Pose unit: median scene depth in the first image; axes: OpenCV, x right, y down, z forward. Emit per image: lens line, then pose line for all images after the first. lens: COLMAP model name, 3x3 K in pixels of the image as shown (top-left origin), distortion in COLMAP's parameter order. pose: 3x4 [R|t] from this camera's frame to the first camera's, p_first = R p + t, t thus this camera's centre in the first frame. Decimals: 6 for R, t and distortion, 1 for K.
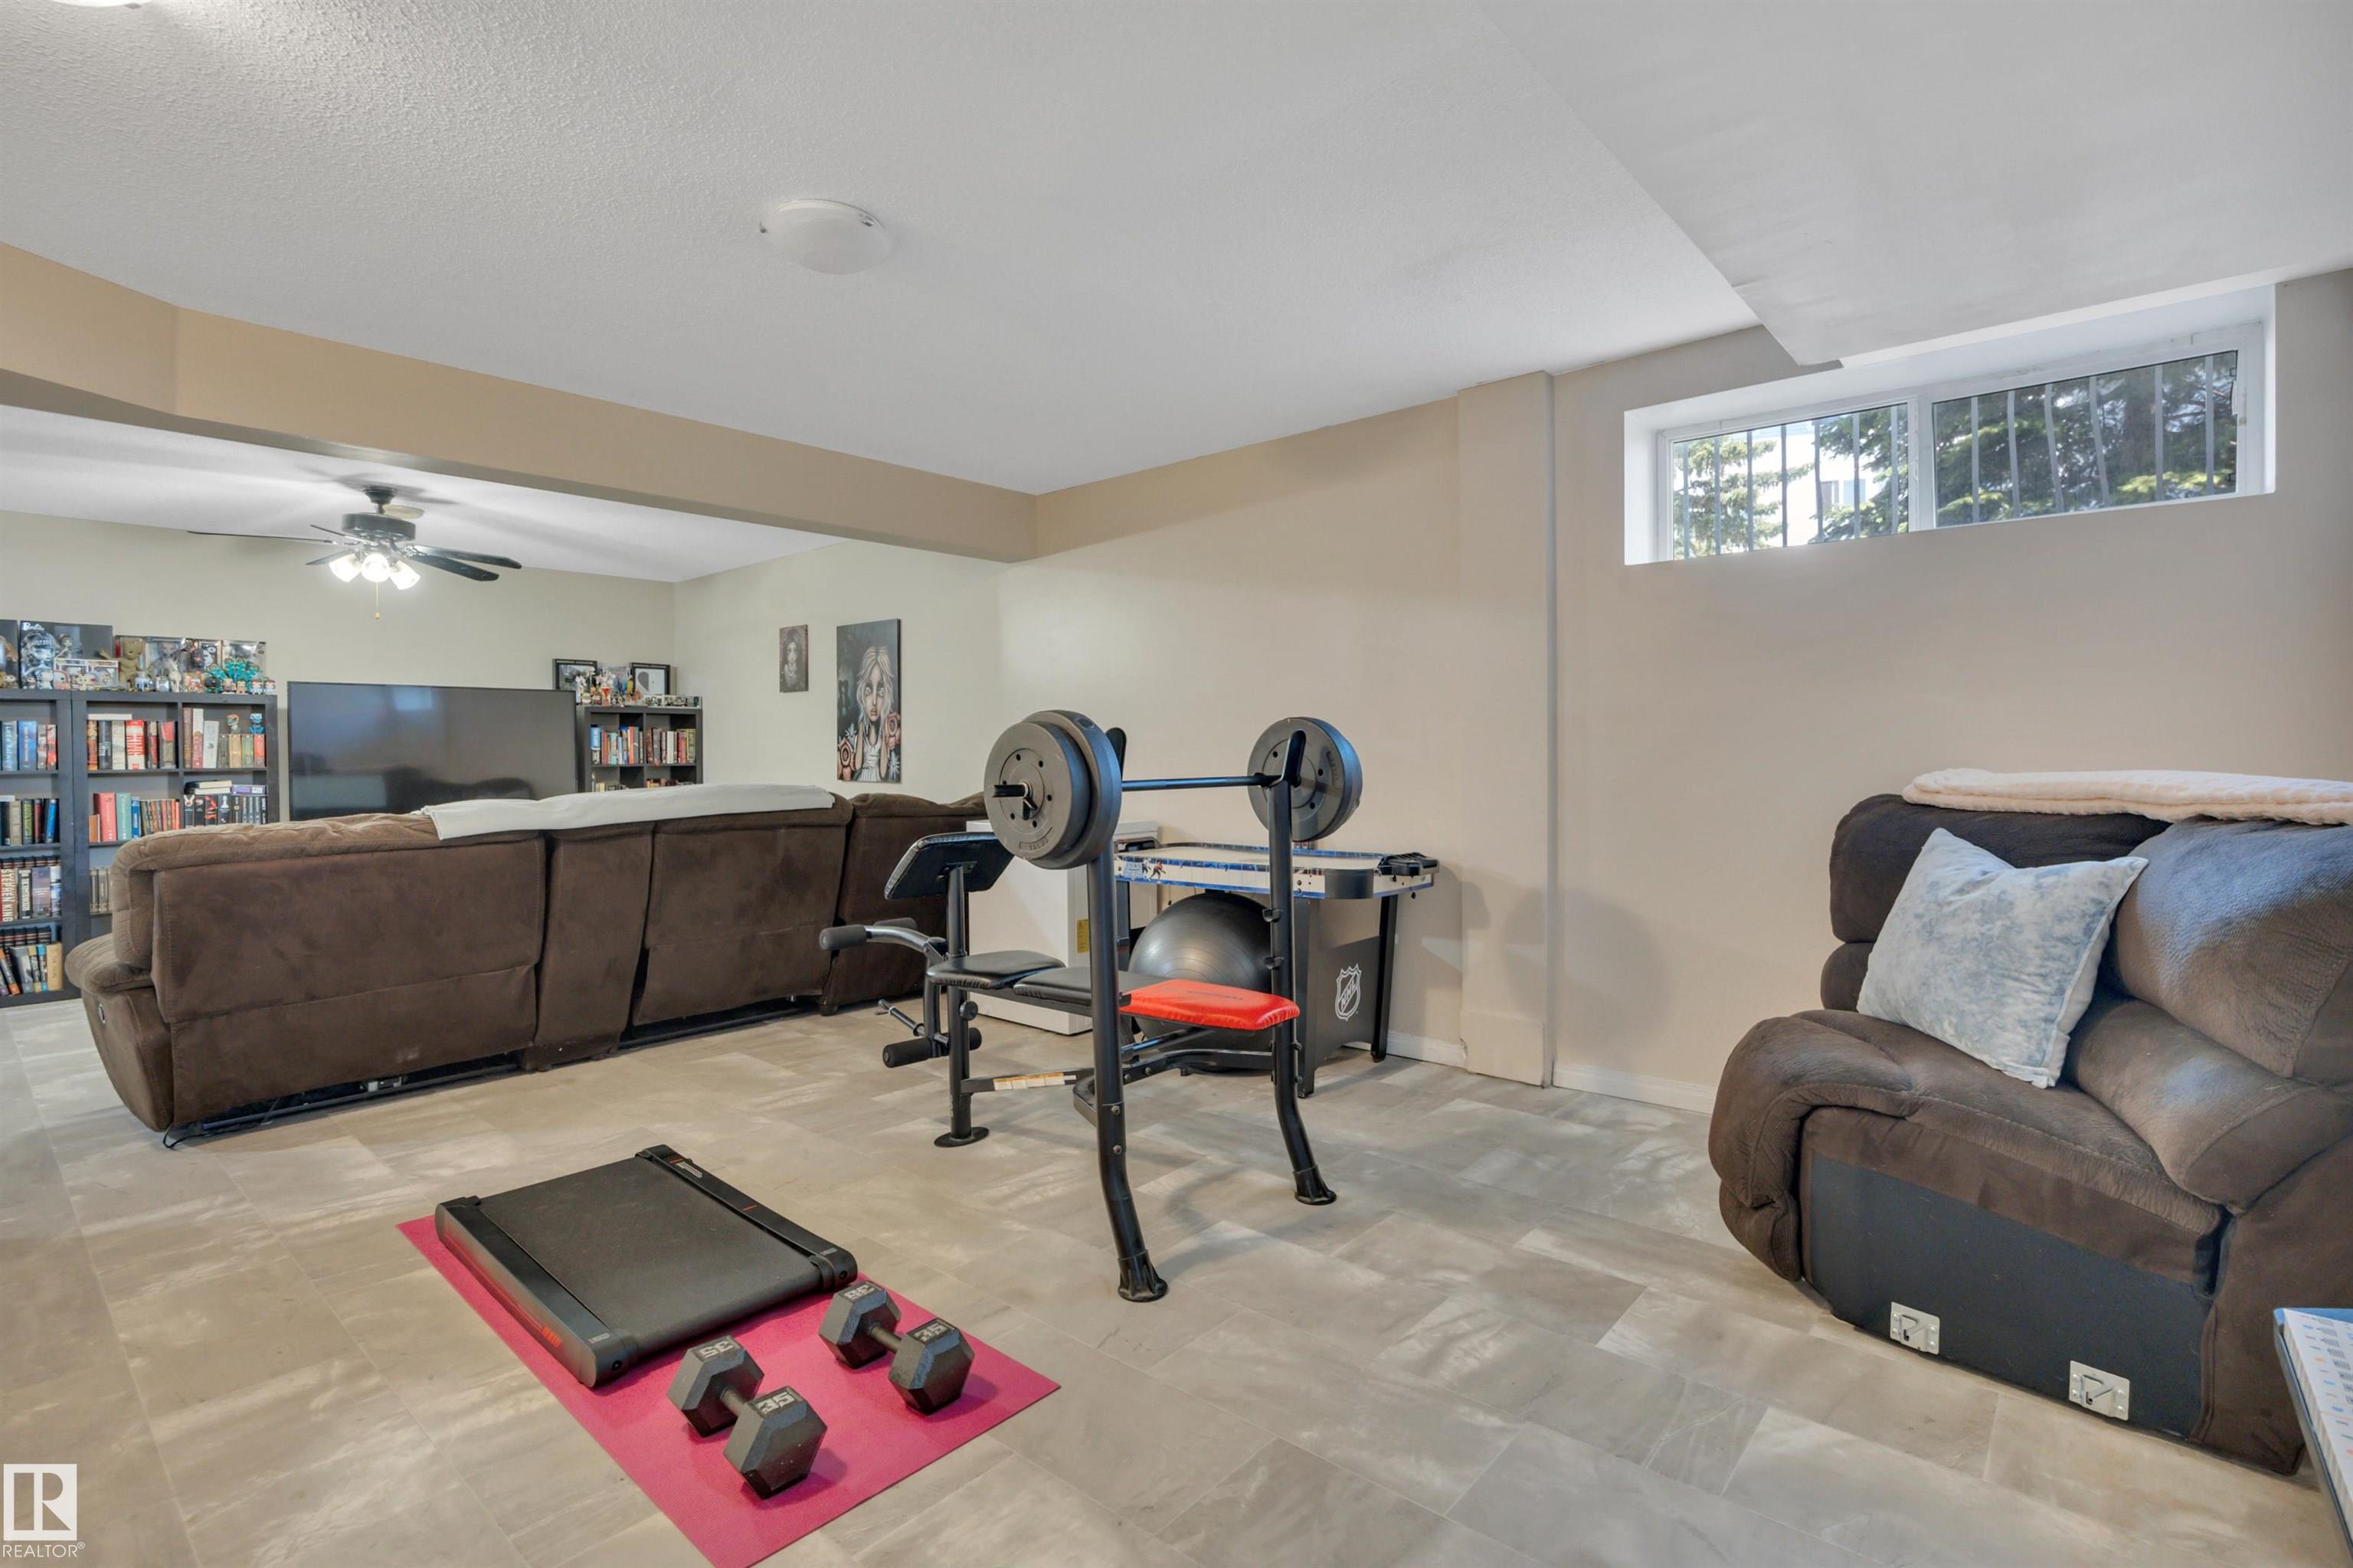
lens RADIAL K [[1053.7, 0, 1164.6], [0, 1053.7, 760.0], [0, 0, 1]] dist [-0.011117, 0.000212]
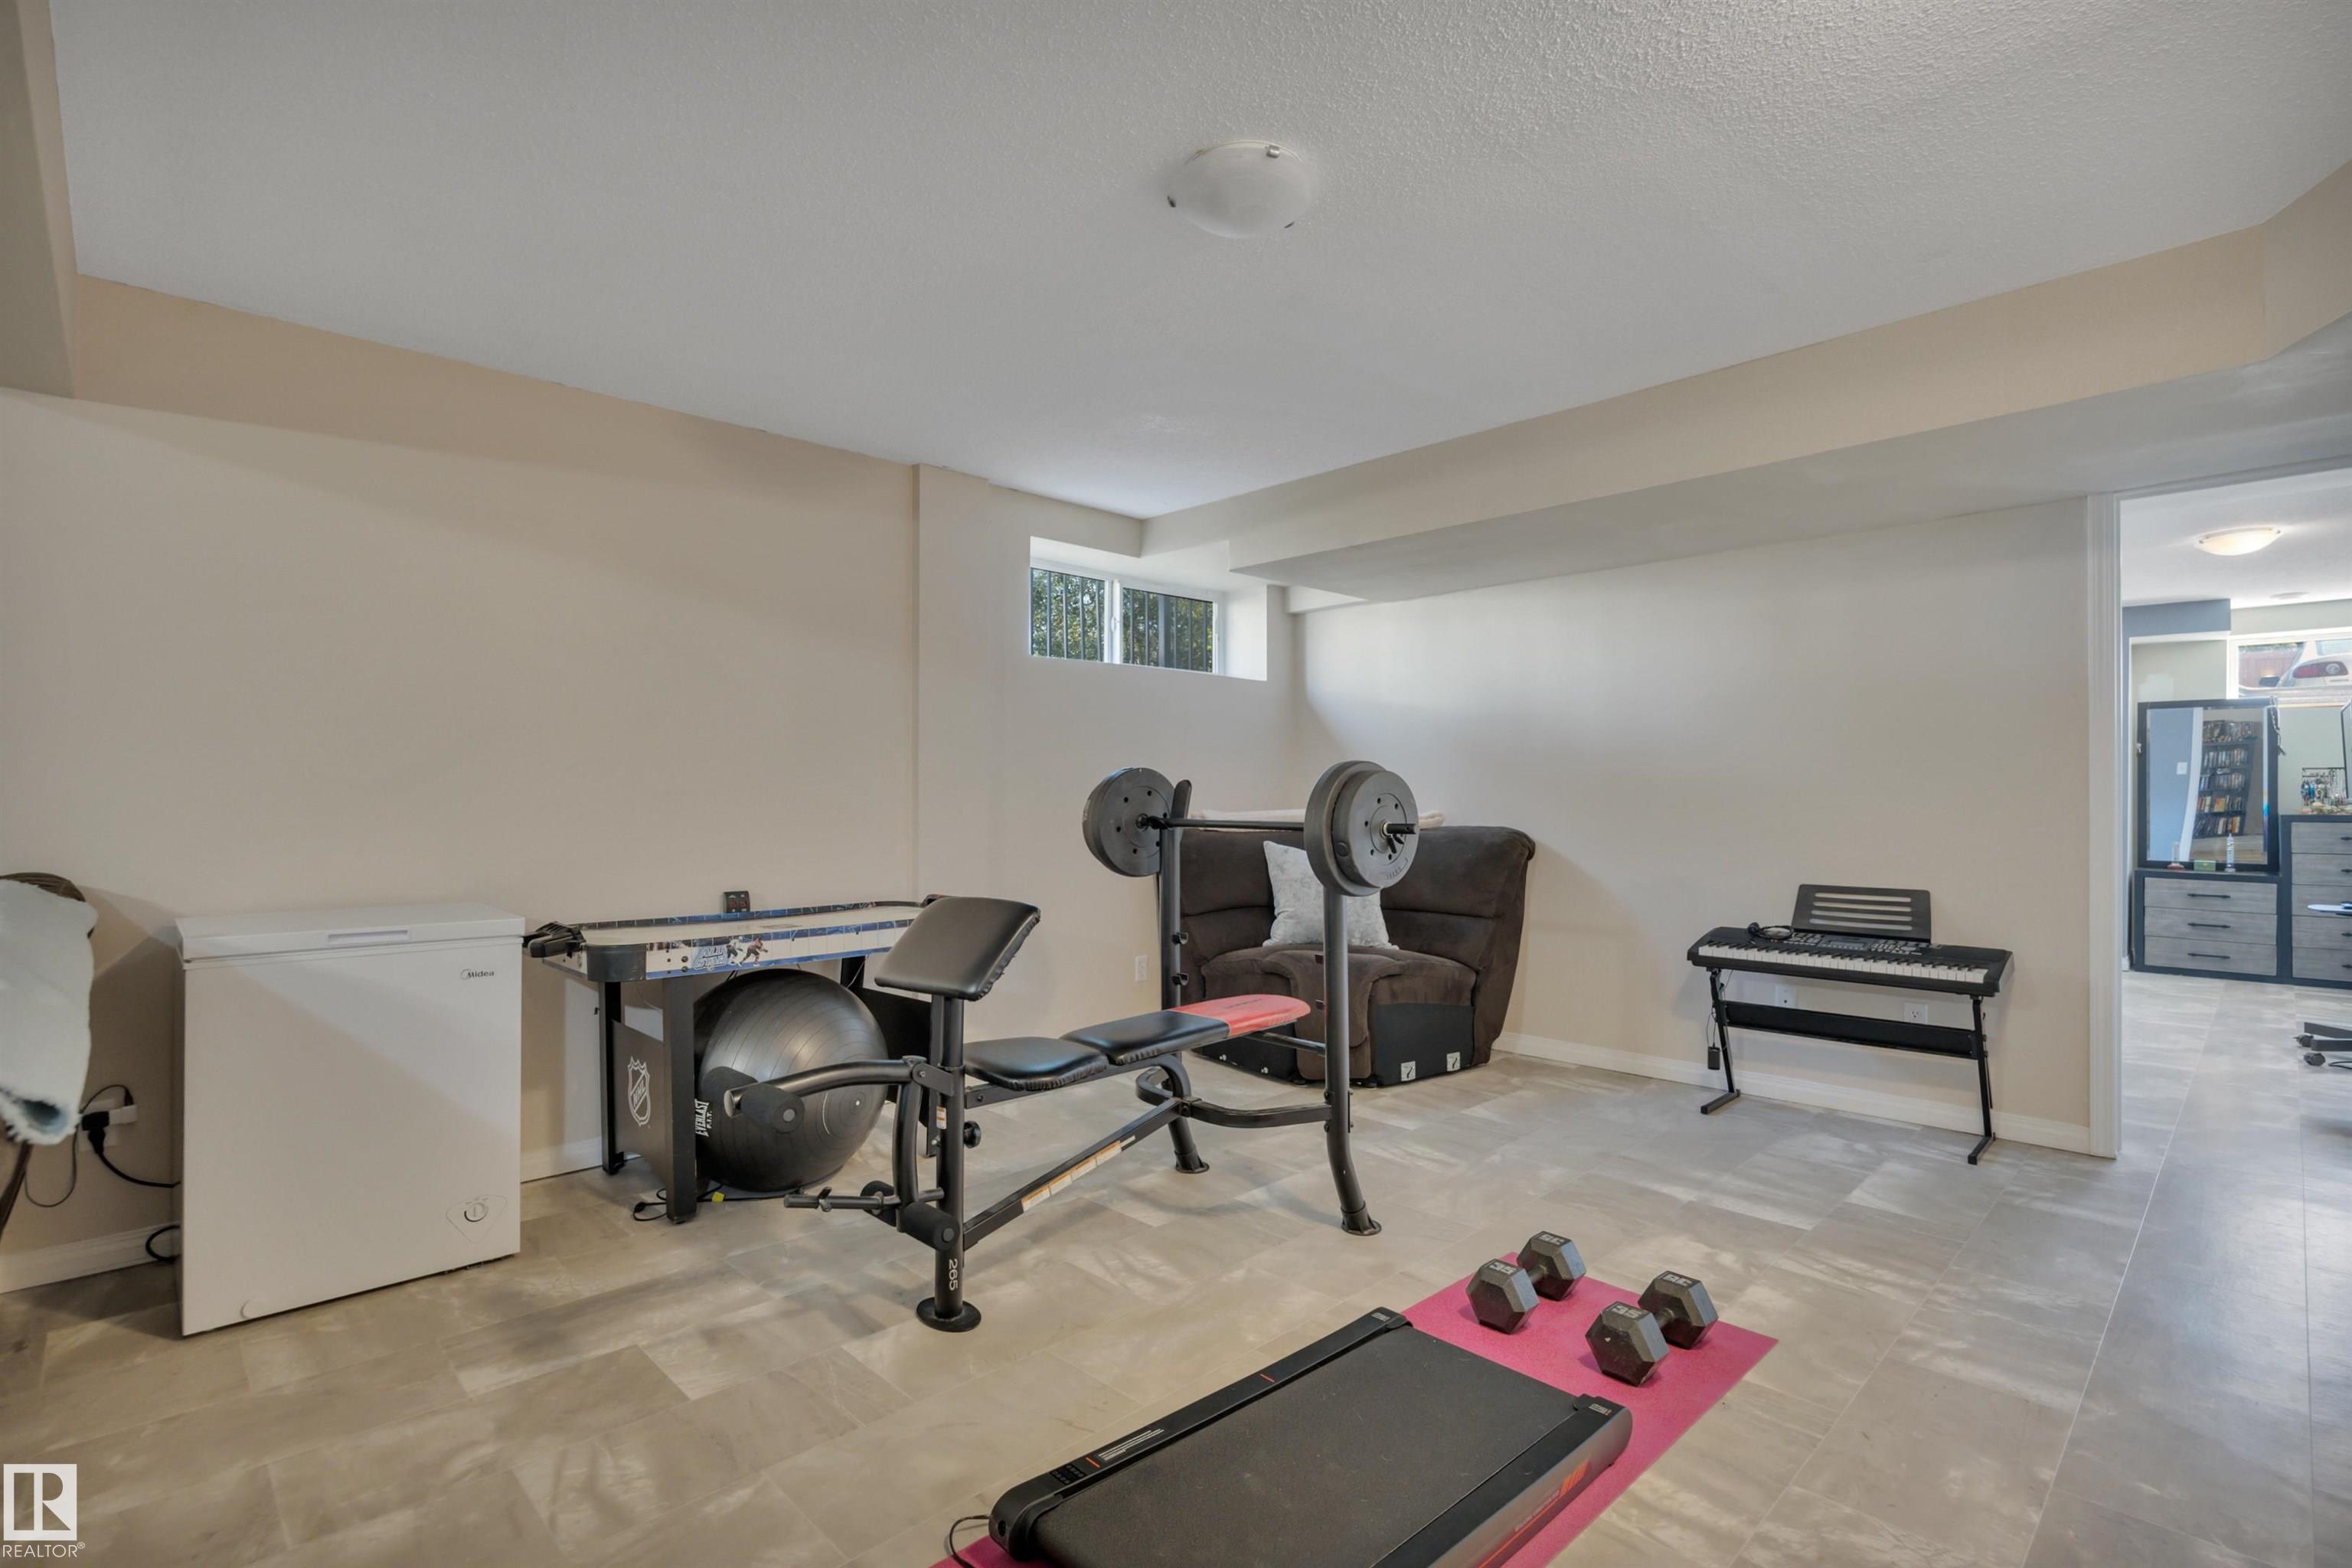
lens RADIAL K [[1091.8, 0, 1136.3], [0, 1091.8, 825.6], [0, 0, 1]] dist [-0.002055, -0.007889]
pose [[0.116254, -0.013840, 0.993123, -1.321358], [0.004180, 0.999901, 0.013445, 0.008987], [-0.993211, 0.002589, 0.116300, 1.105912]]
